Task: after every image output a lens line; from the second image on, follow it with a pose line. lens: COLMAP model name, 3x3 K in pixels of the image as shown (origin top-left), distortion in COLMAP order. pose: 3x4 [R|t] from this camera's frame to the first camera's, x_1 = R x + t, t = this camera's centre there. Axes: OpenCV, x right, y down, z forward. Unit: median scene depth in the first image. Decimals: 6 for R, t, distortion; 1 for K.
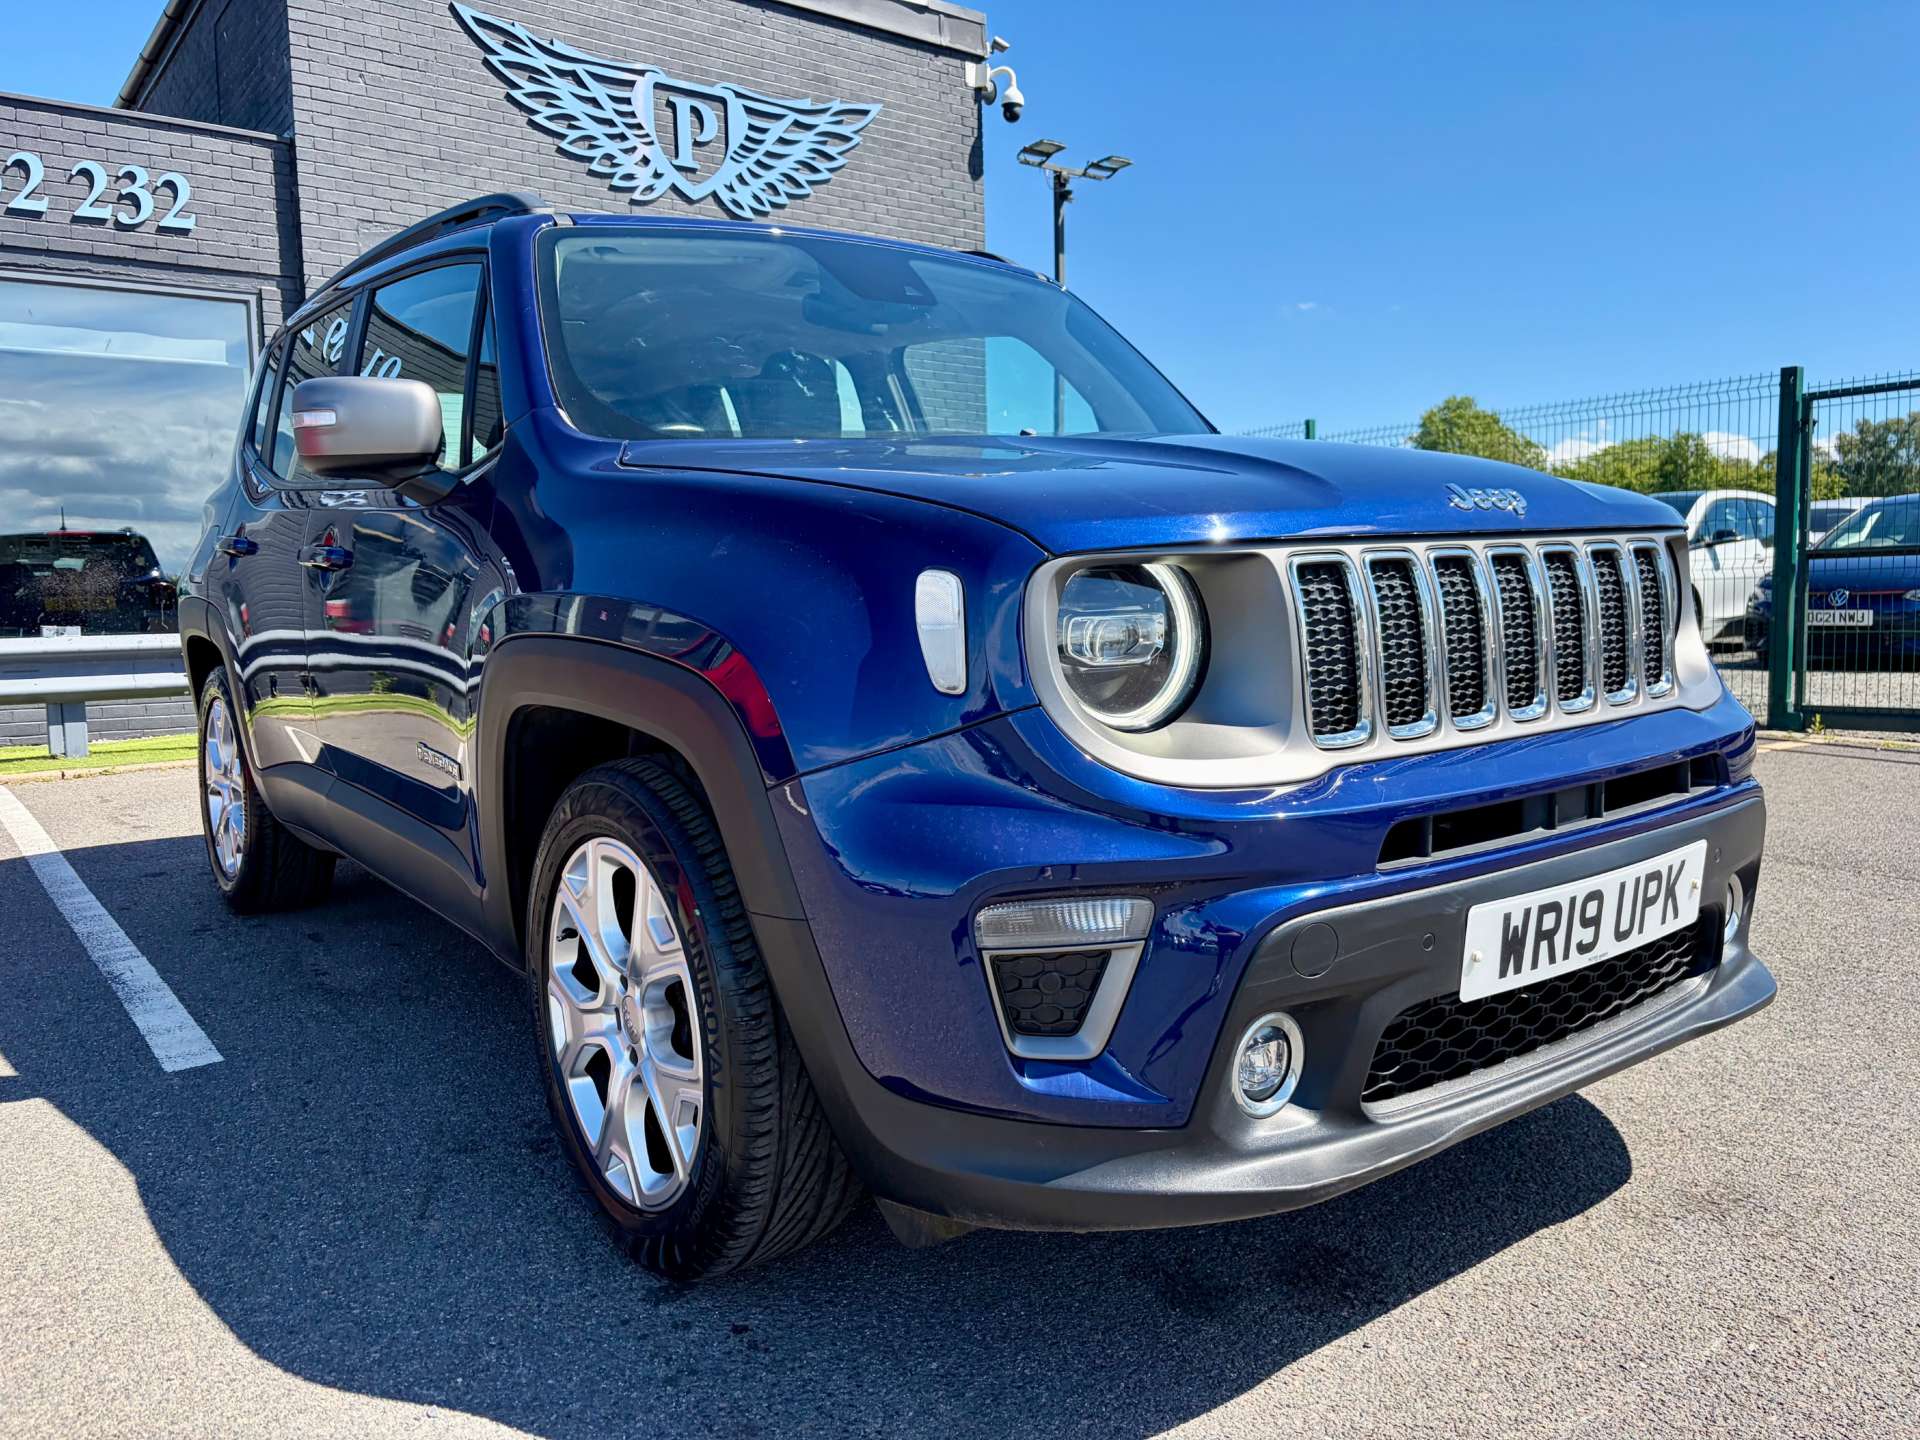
lens RADIAL K [[1473.7, 0, 969.6], [0, 1473.7, 662.0], [0, 0, 1]] dist [0.058885, -0.080221]
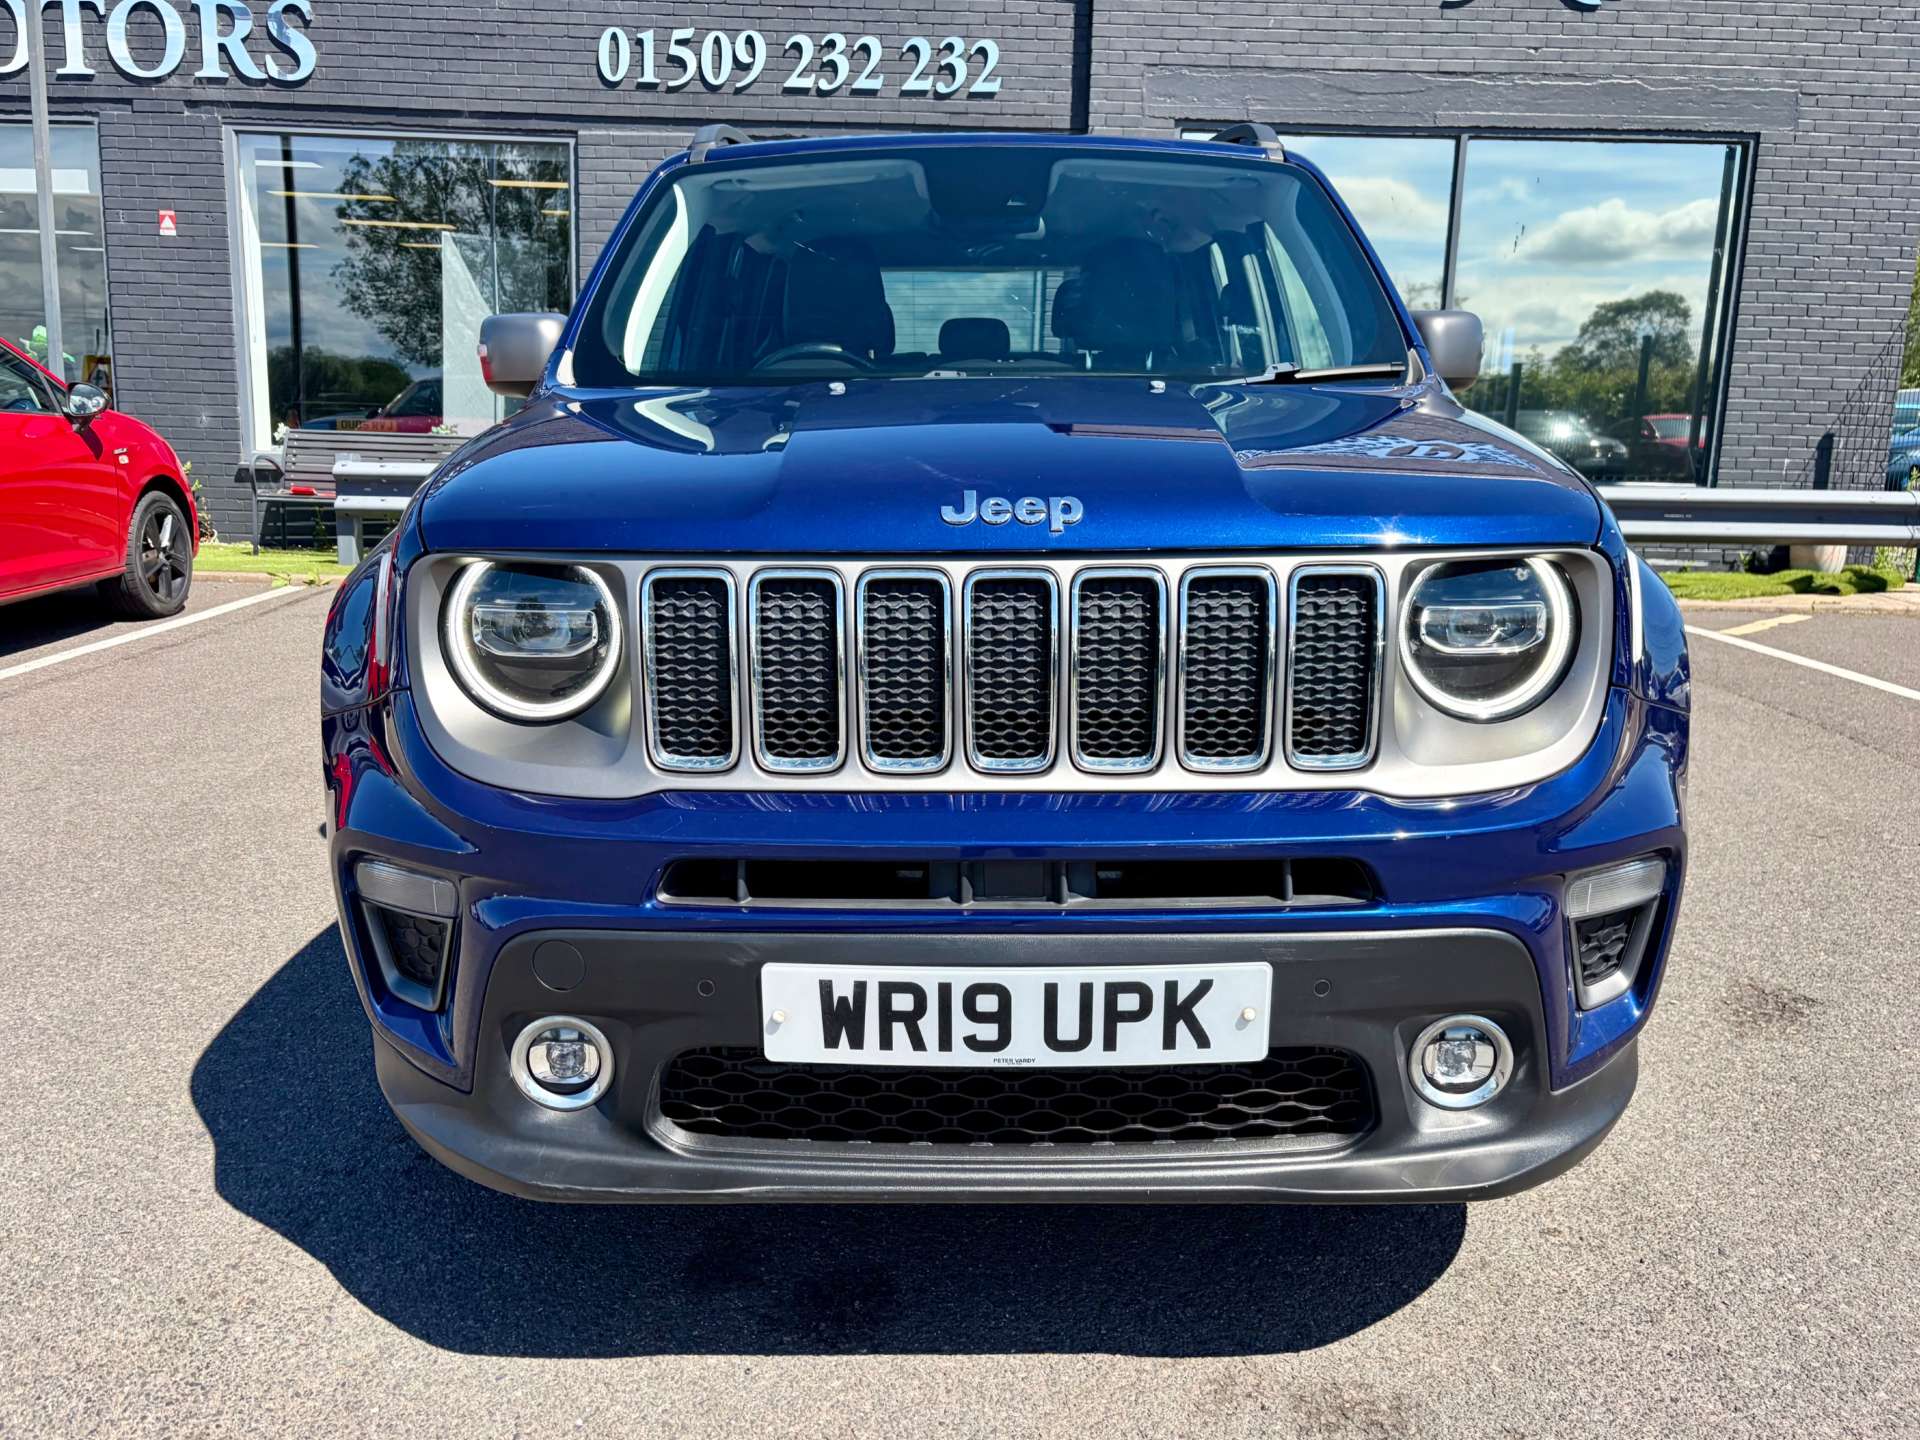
lens RADIAL K [[1532.6, 0, 962.7], [0, 1532.6, 636.6], [0, 0, 1]] dist [0.078552, 0.003474]
pose [[0.792265, 0.127740, -0.596656, 0.840024], [-0.068071, 0.990240, 0.121617, -0.139116], [0.606368, -0.055738, 0.793228, 0.274018]]
